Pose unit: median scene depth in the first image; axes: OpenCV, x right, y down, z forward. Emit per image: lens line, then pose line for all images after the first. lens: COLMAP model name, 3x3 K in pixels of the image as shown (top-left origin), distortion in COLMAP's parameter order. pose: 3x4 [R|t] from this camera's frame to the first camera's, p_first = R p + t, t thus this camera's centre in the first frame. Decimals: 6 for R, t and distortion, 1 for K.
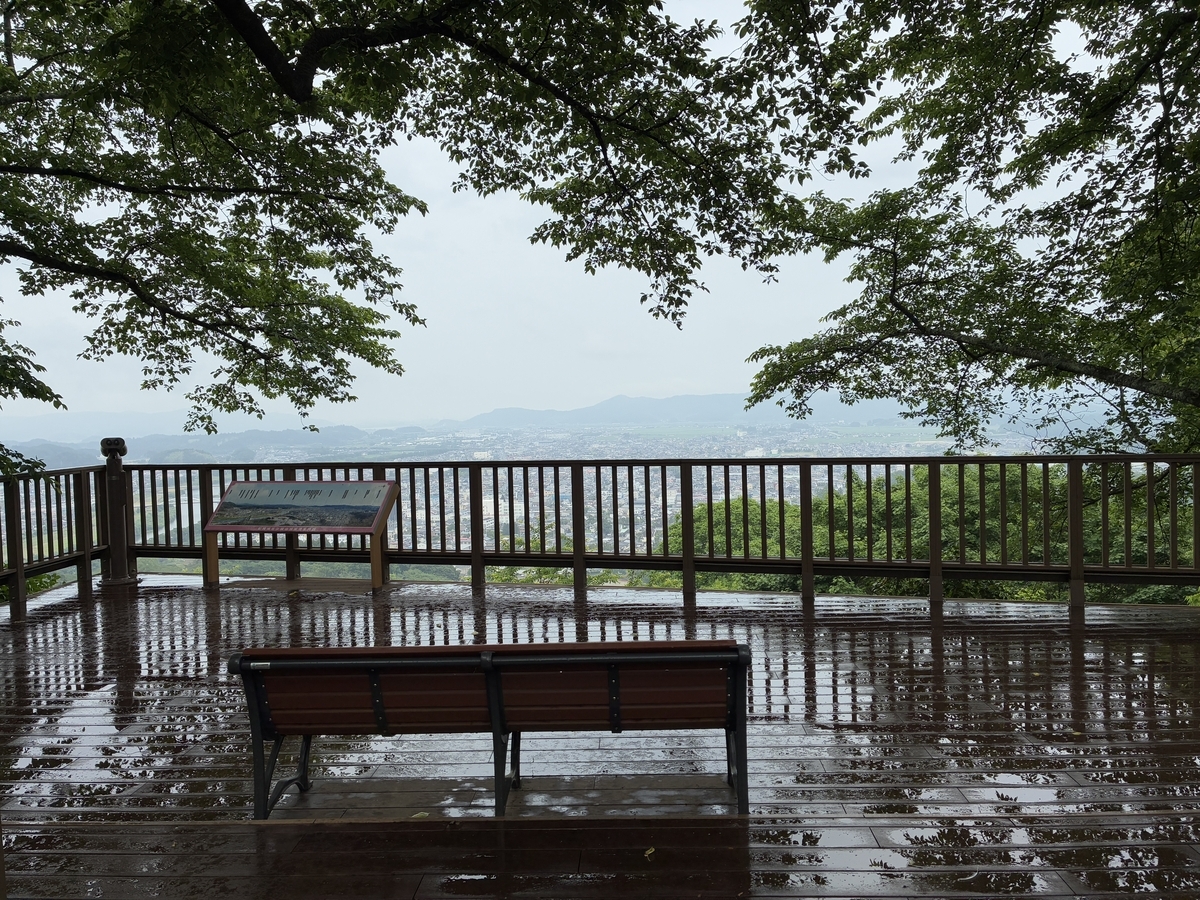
lens RADIAL K [[896.2, 0, 597.8], [0, 896.2, 456.9], [0, 0, 1]] dist [0.023044, -0.024287]
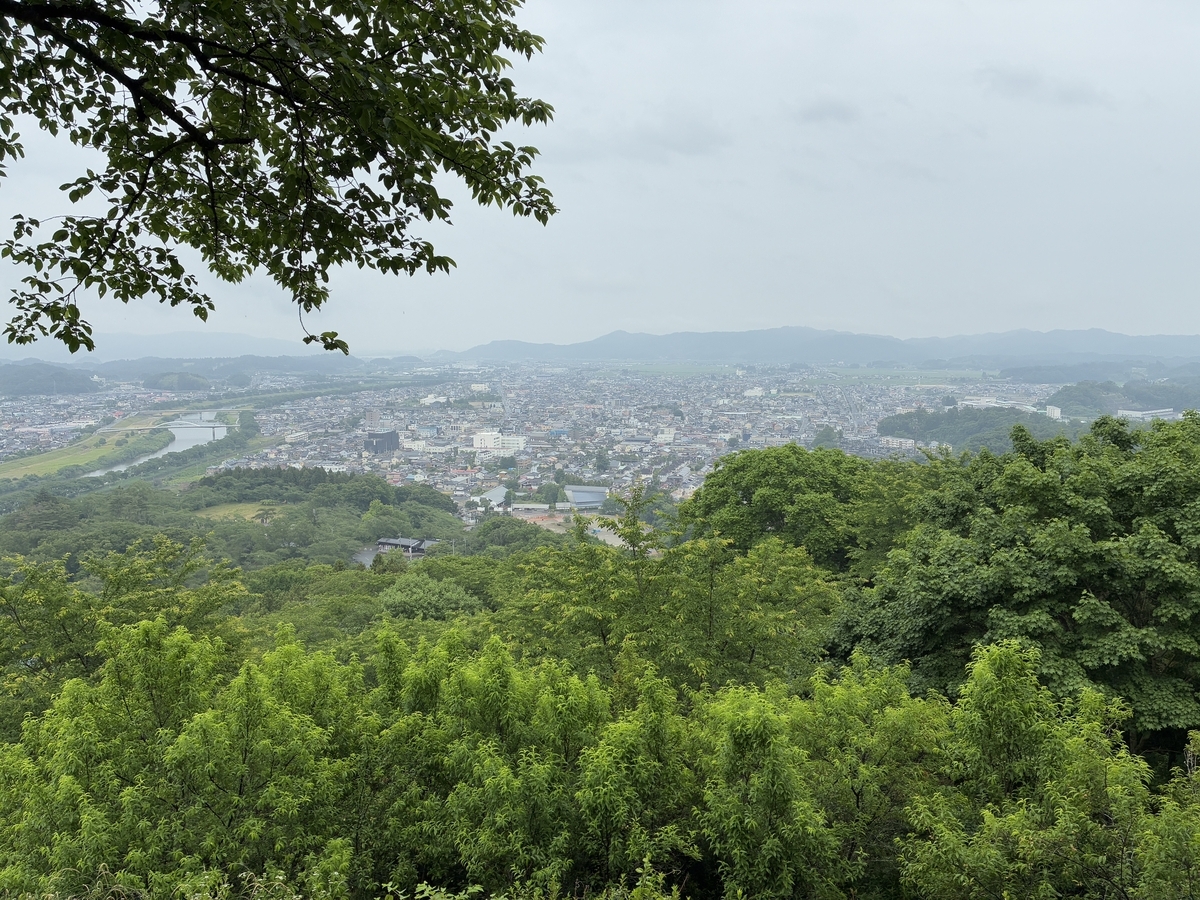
lens RADIAL K [[896.2, 0, 602.0], [0, 896.2, 442.5], [0, 0, 1]] dist [0.023044, -0.024287]
pose [[0.999468, 0.028815, 0.015277, -0.199369], [-0.029623, 0.998015, 0.055576, -0.013562], [-0.013646, -0.055999, 0.998338, 0.593896]]
